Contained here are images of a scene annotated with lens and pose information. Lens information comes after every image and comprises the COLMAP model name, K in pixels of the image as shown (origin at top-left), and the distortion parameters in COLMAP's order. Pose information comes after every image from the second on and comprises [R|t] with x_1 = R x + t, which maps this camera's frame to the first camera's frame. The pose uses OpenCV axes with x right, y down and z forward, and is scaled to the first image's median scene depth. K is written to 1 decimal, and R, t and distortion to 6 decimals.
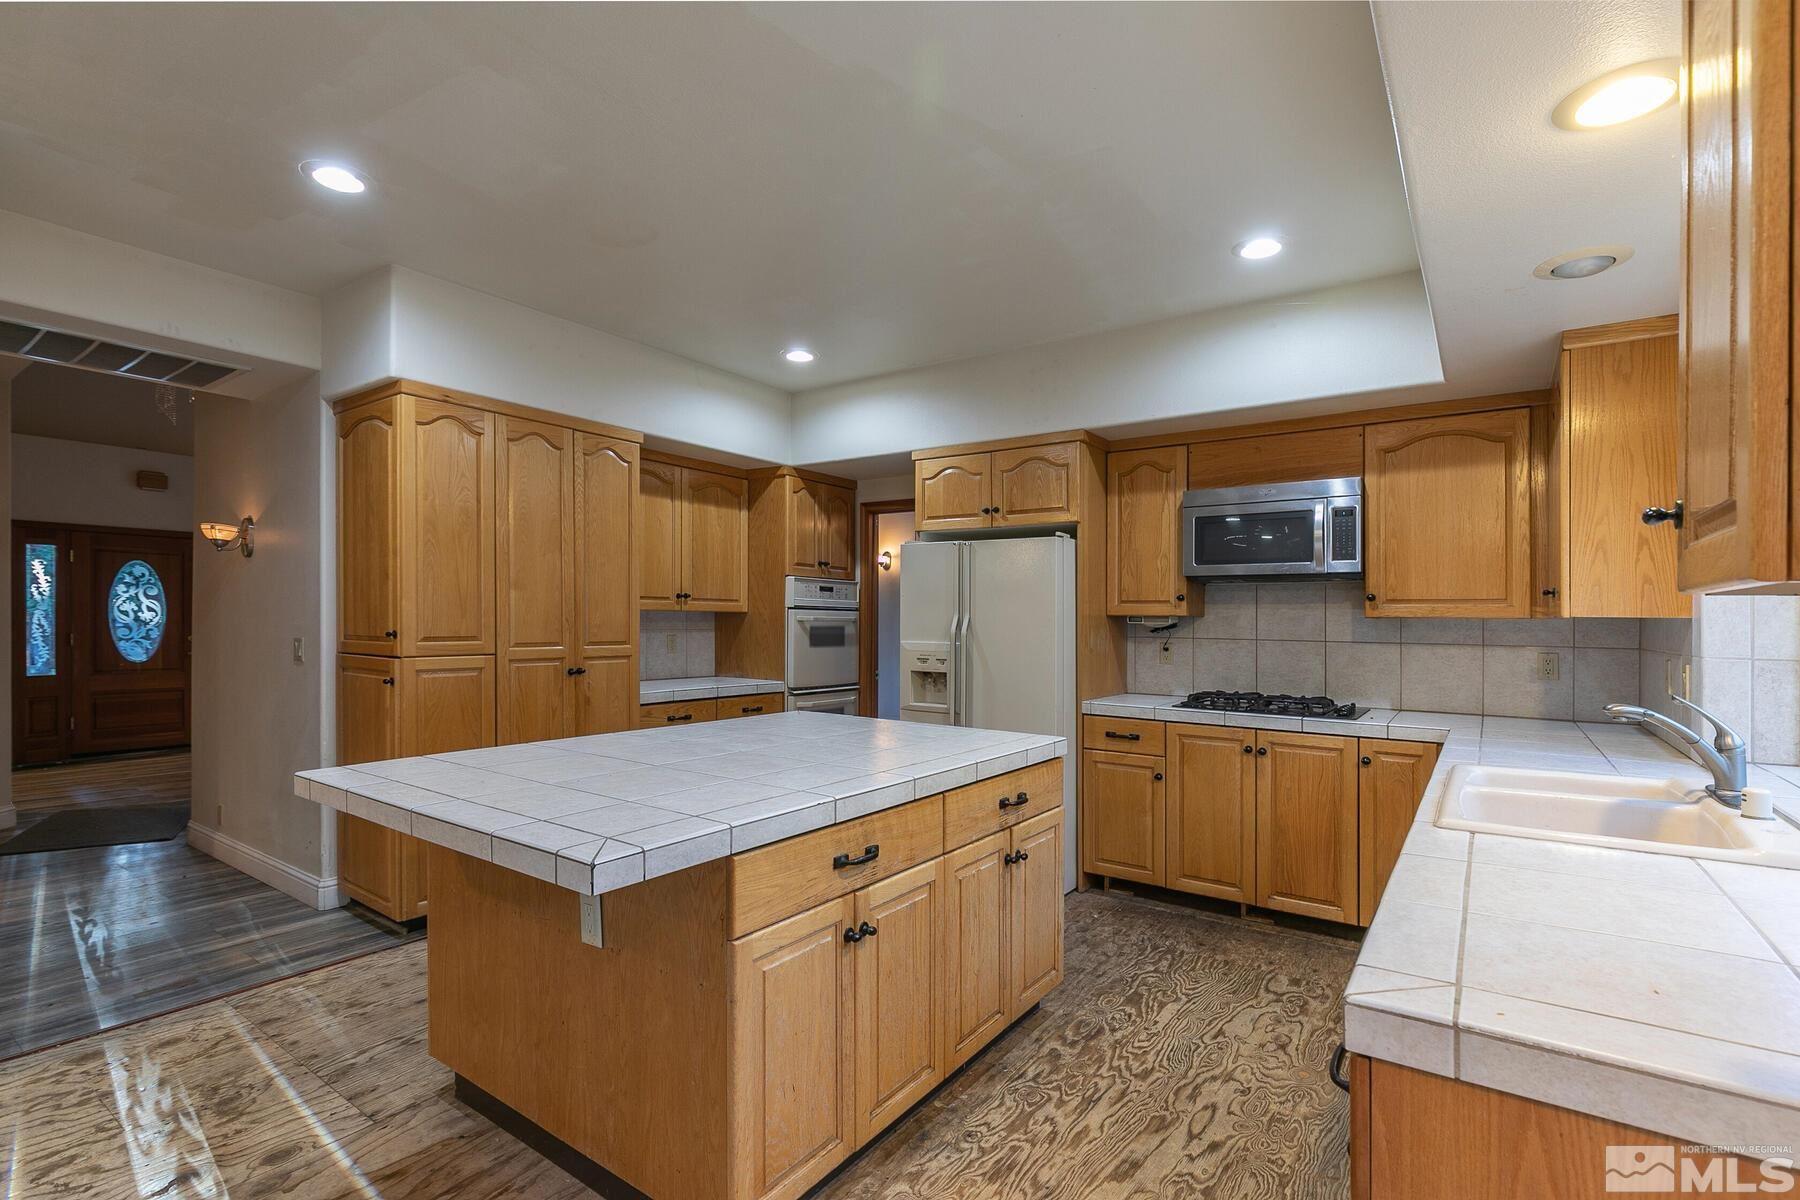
lens RADIAL K [[853.4, 0, 901.8], [0, 853.4, 615.0], [0, 0, 1]] dist [0.002187, -0.000225]
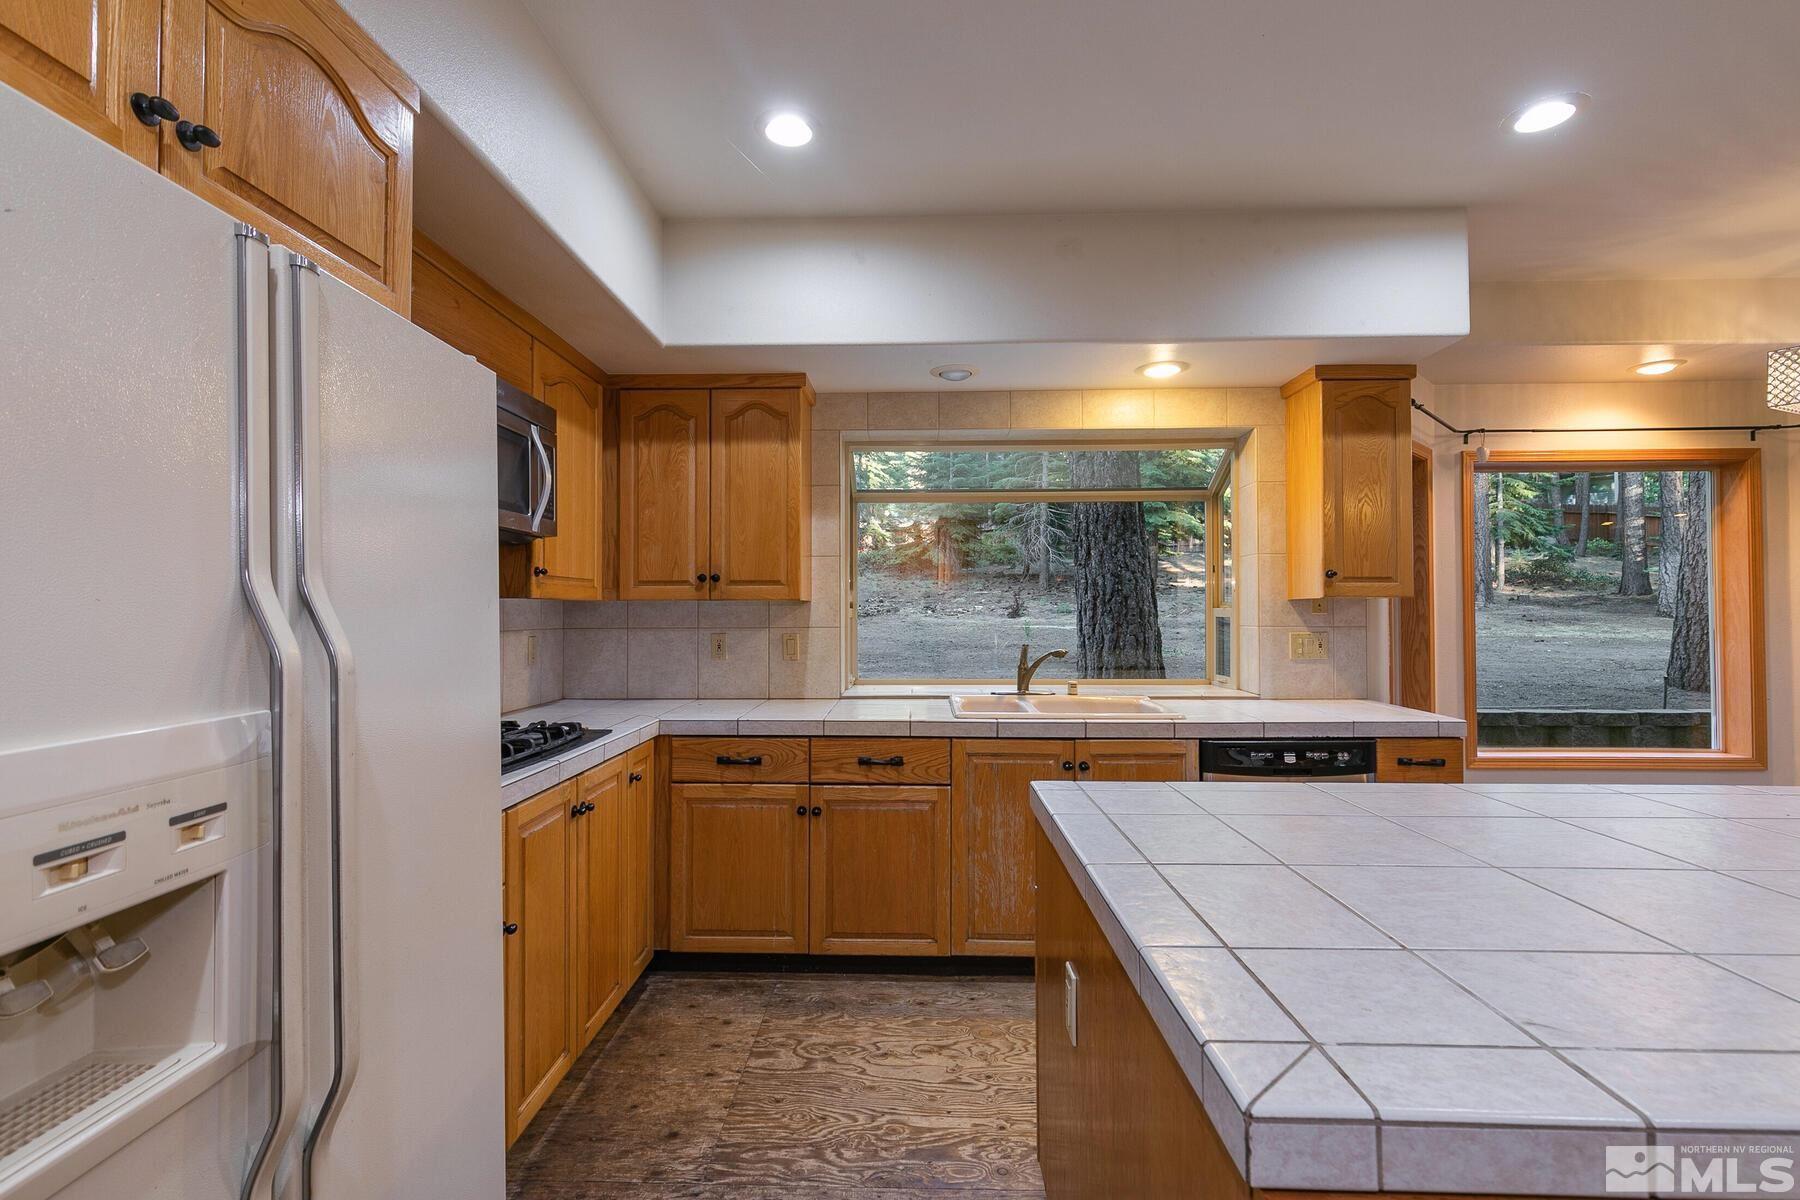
lens RADIAL K [[855.7, 0, 874.3], [0, 855.7, 602.8], [0, 0, 1]] dist [0.015593, -0.000496]
pose [[-0.560517, -0.001945, 0.828141, -0.260012], [-0.009081, 0.999952, -0.003797, 0.008612], [-0.828093, -0.009649, -0.560507, 1.349441]]
